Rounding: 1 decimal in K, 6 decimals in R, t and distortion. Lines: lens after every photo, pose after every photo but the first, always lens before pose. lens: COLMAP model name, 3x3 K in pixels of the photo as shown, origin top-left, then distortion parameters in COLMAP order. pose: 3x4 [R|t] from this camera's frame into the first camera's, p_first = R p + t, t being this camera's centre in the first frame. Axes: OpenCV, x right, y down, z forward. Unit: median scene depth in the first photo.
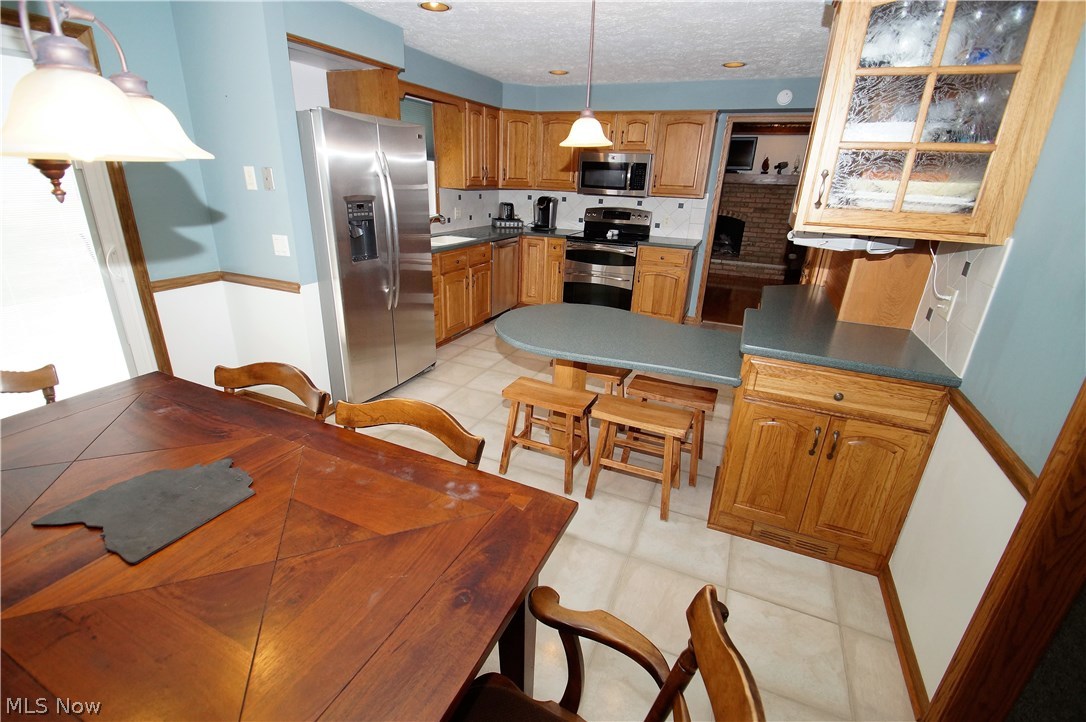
lens RADIAL K [[492.5, 0, 530.0], [0, 492.5, 362.9], [0, 0, 1]] dist [0.023196, -0.027374]
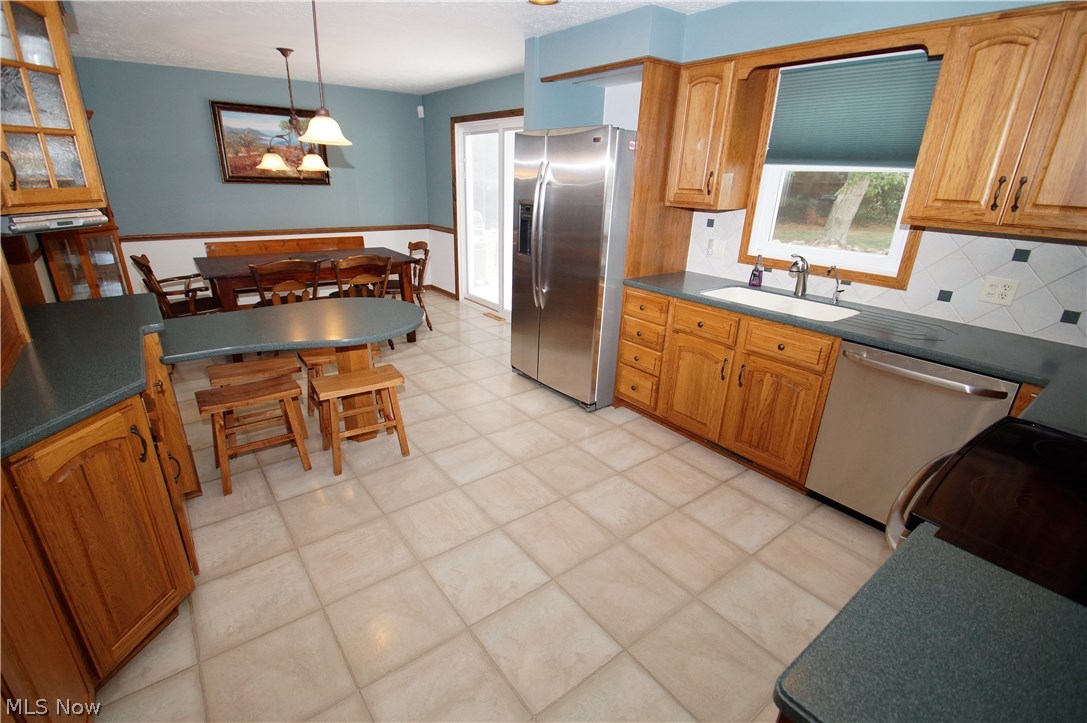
lens RADIAL K [[493.0, 0, 530.5], [0, 493.0, 363.4], [0, 0, 1]] dist [0.023196, -0.027374]
pose [[-0.478662, 0.264586, -0.837184, 0.590759], [-0.355287, 0.813589, 0.460266, -0.447441], [0.802903, 0.517753, -0.295430, 1.230477]]
